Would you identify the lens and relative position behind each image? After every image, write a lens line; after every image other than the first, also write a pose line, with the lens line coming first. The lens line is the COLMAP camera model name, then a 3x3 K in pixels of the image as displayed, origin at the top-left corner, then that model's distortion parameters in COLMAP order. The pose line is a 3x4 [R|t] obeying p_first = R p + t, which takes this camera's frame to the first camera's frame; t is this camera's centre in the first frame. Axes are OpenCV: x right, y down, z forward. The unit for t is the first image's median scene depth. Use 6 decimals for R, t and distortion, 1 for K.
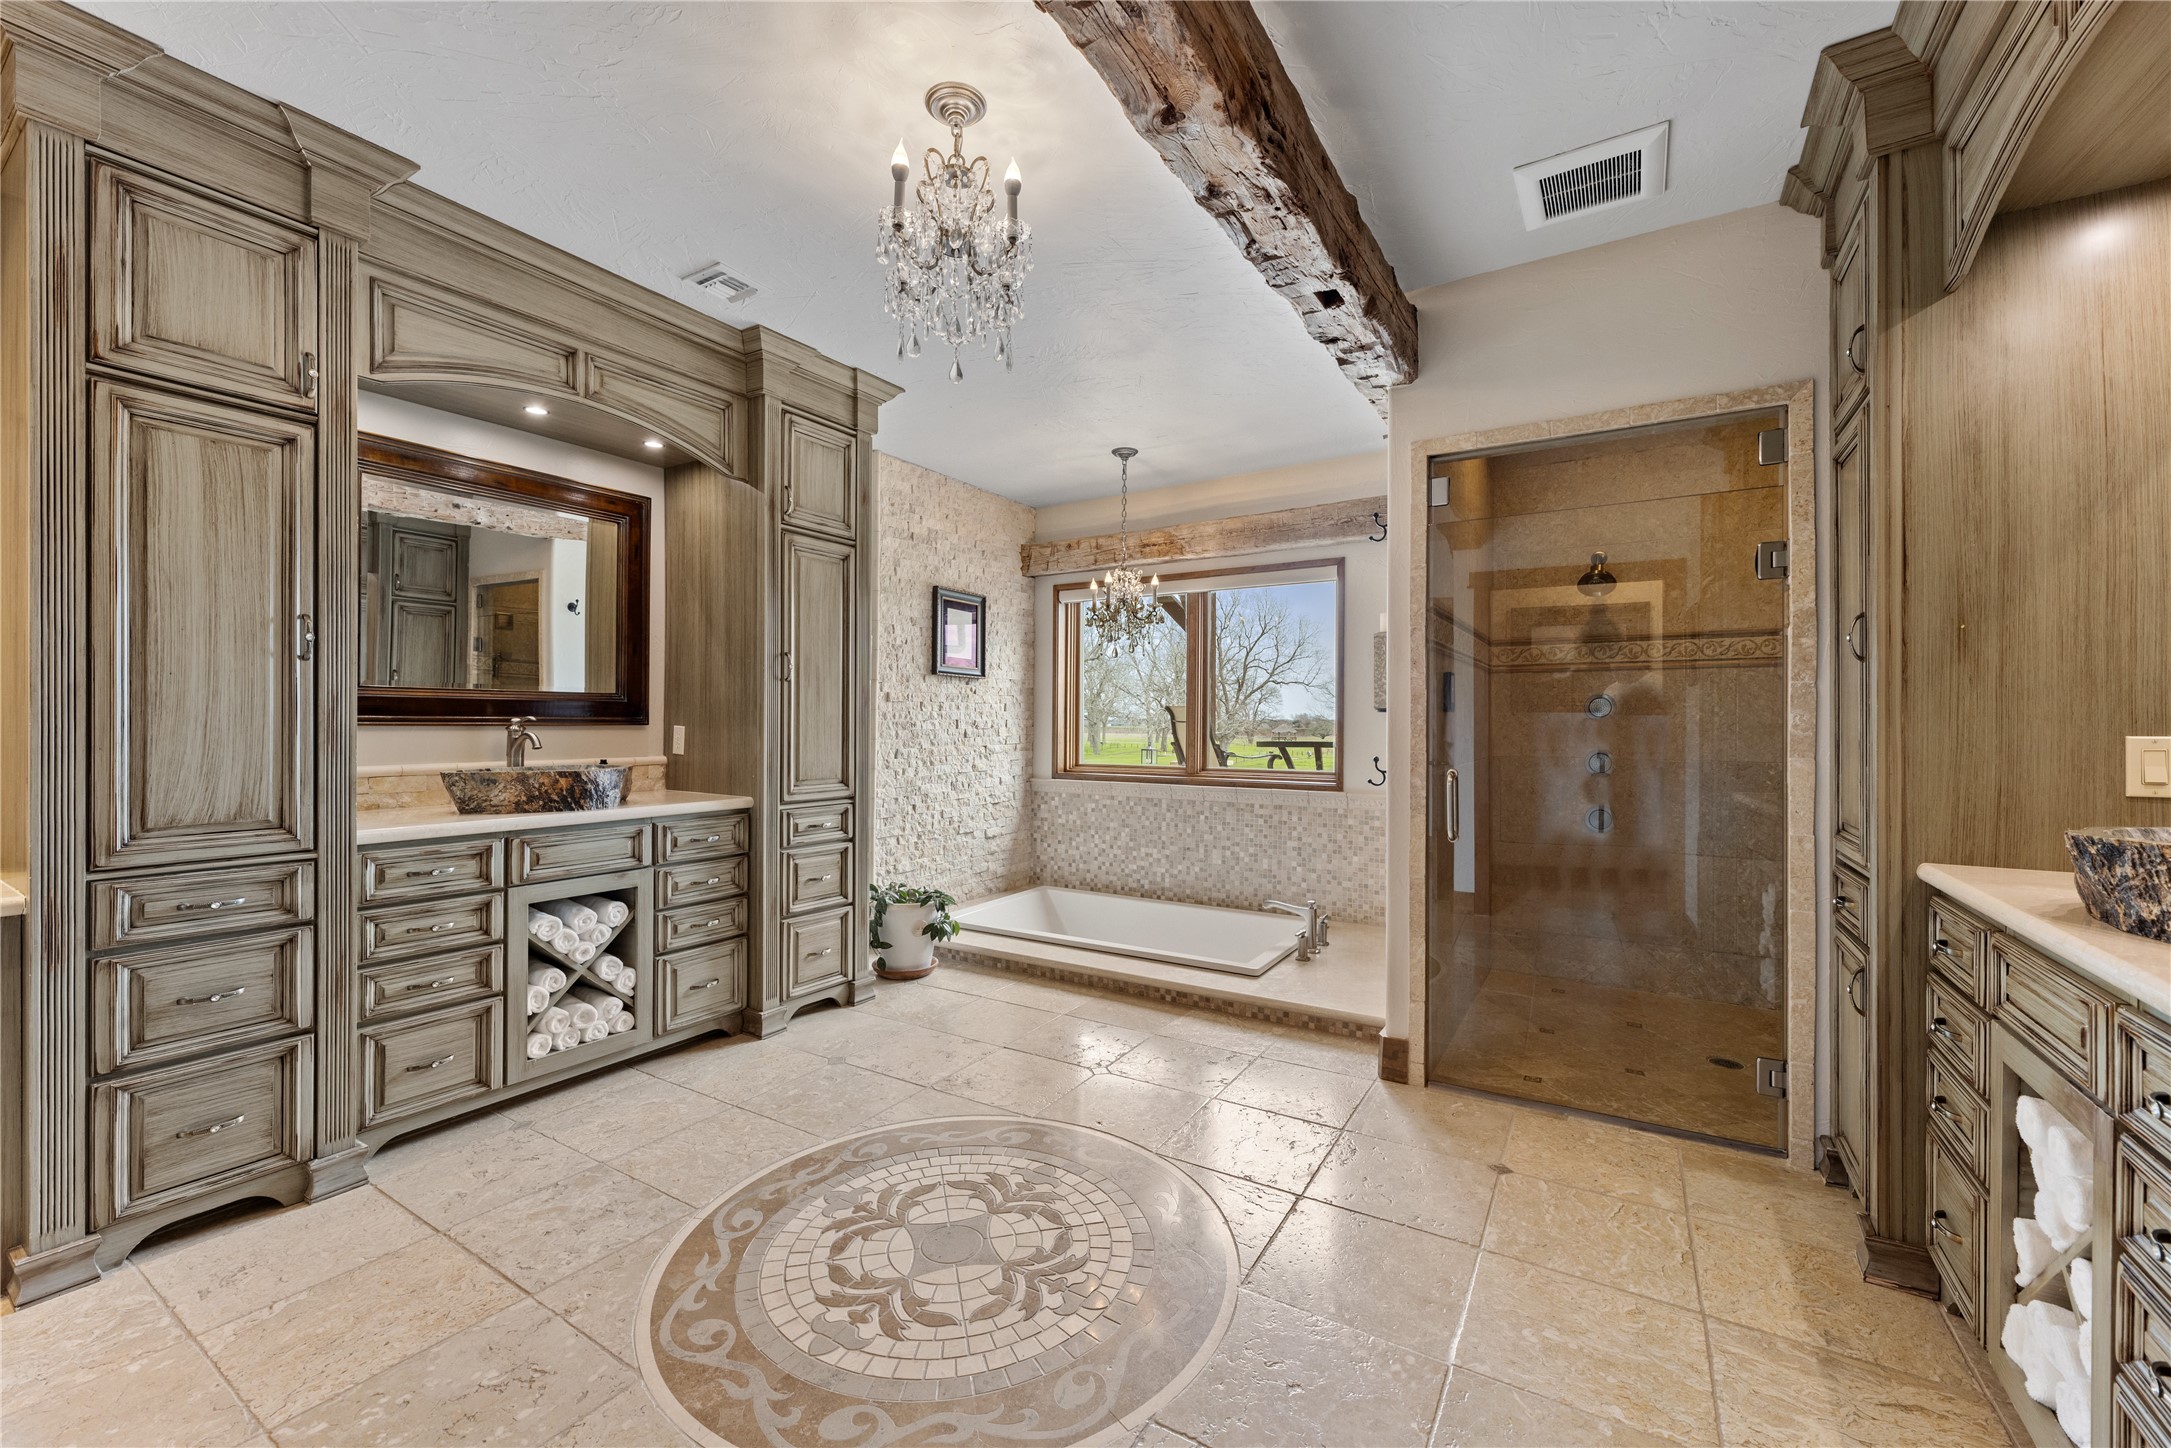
lens RADIAL K [[869.7, 0, 1085.8], [0, 869.7, 723.6], [0, 0, 1]] dist [-0.000198, 0.000212]
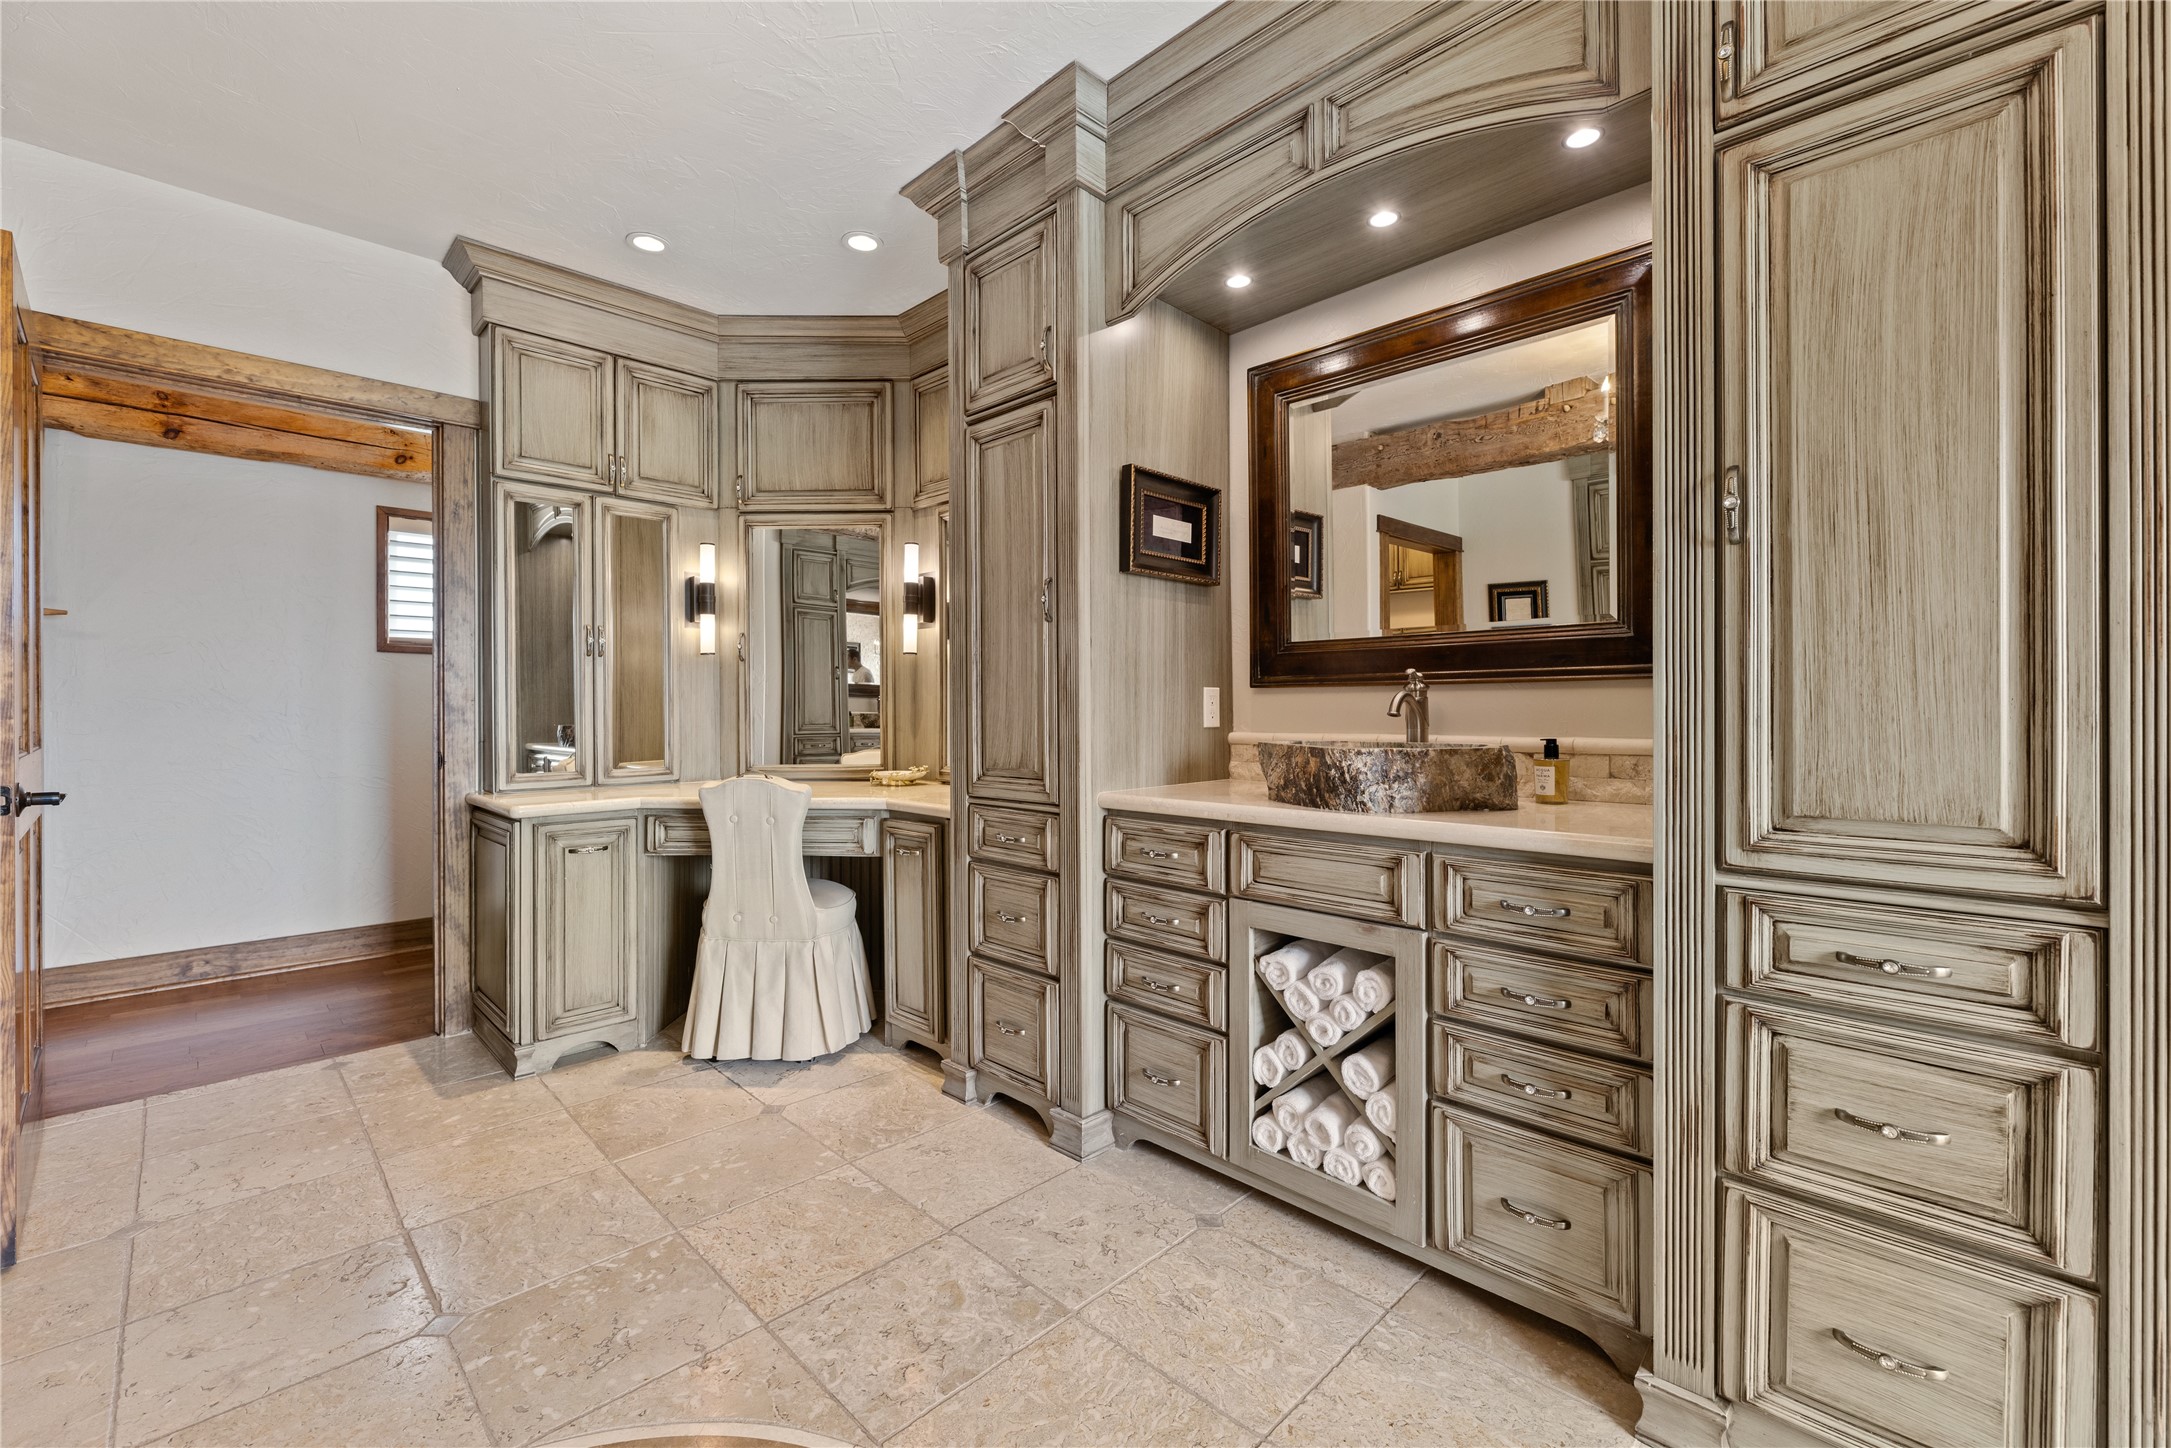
lens RADIAL K [[894.6, 0, 1089.8], [0, 894.6, 713.8], [0, 0, 1]] dist [-0.002655, 0.000139]
pose [[-0.216076, -0.003012, -0.976372, 0.103654], [-0.002483, 0.999994, -0.002535, 0.030242], [0.976373, 0.001876, -0.216082, 0.949429]]
